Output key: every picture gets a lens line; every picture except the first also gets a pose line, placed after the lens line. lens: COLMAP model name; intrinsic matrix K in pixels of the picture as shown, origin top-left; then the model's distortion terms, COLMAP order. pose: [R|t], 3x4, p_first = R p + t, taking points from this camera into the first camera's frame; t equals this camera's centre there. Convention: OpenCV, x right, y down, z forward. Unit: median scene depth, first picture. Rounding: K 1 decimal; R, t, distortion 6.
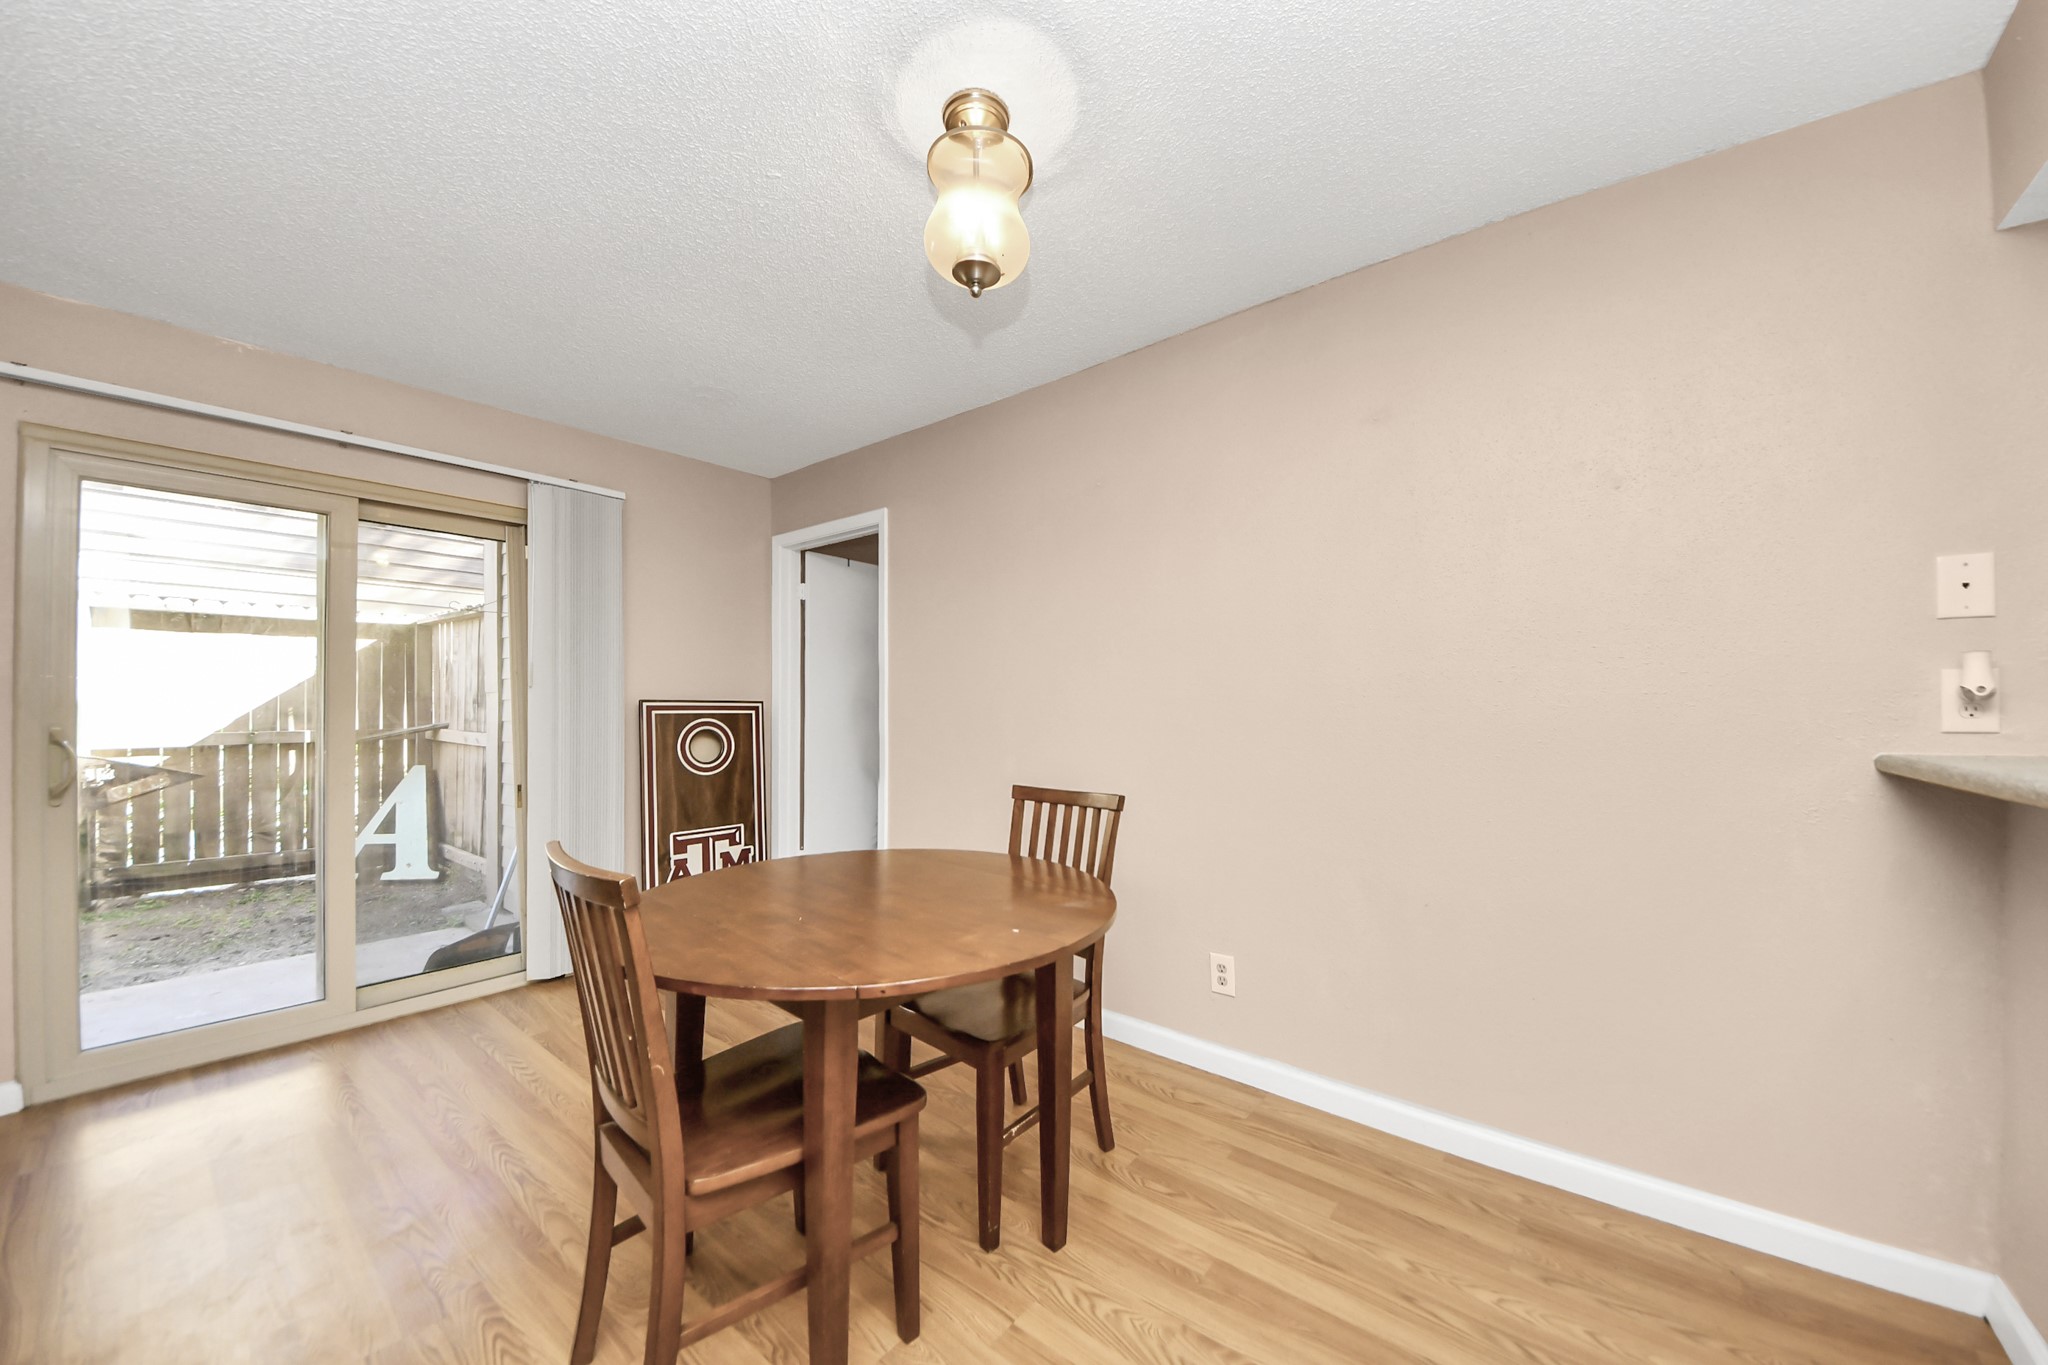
lens RADIAL K [[718.4, 0, 1017.3], [0, 718.4, 684.2], [0, 0, 1]] dist [-0.008636, -0.000113]
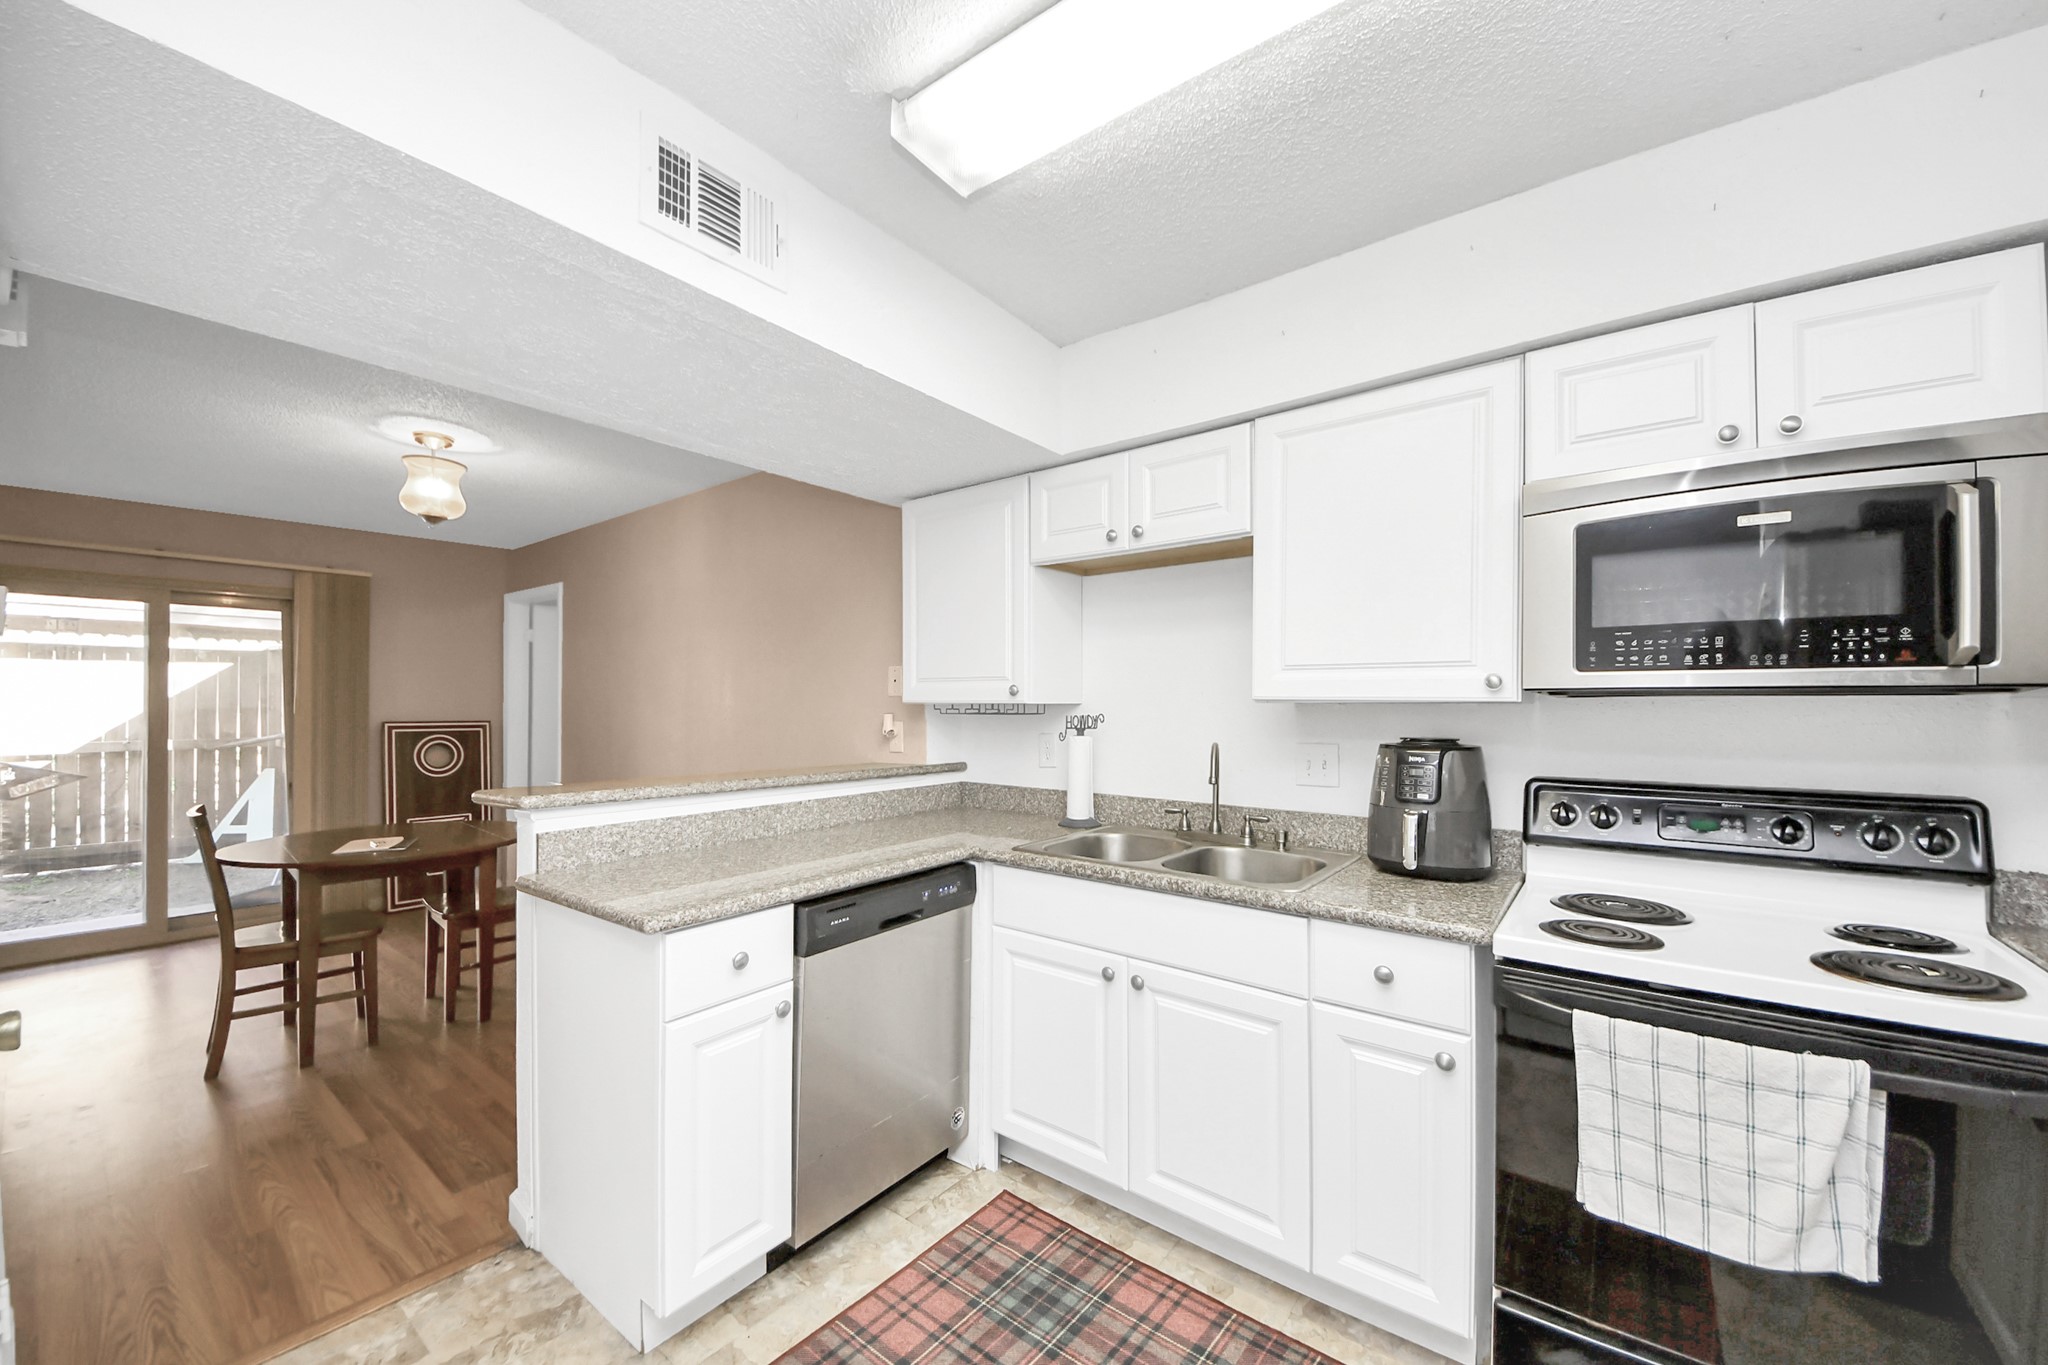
lens RADIAL K [[808.7, 0, 1011.1], [0, 808.7, 684.1], [0, 0, 1]] dist [0.008327, -0.003845]
pose [[0.999713, 0.000911, -0.023921, 1.164758], [-0.000809, 0.999991, 0.004257, -0.093086], [0.023924, -0.004237, 0.999705, -0.878103]]
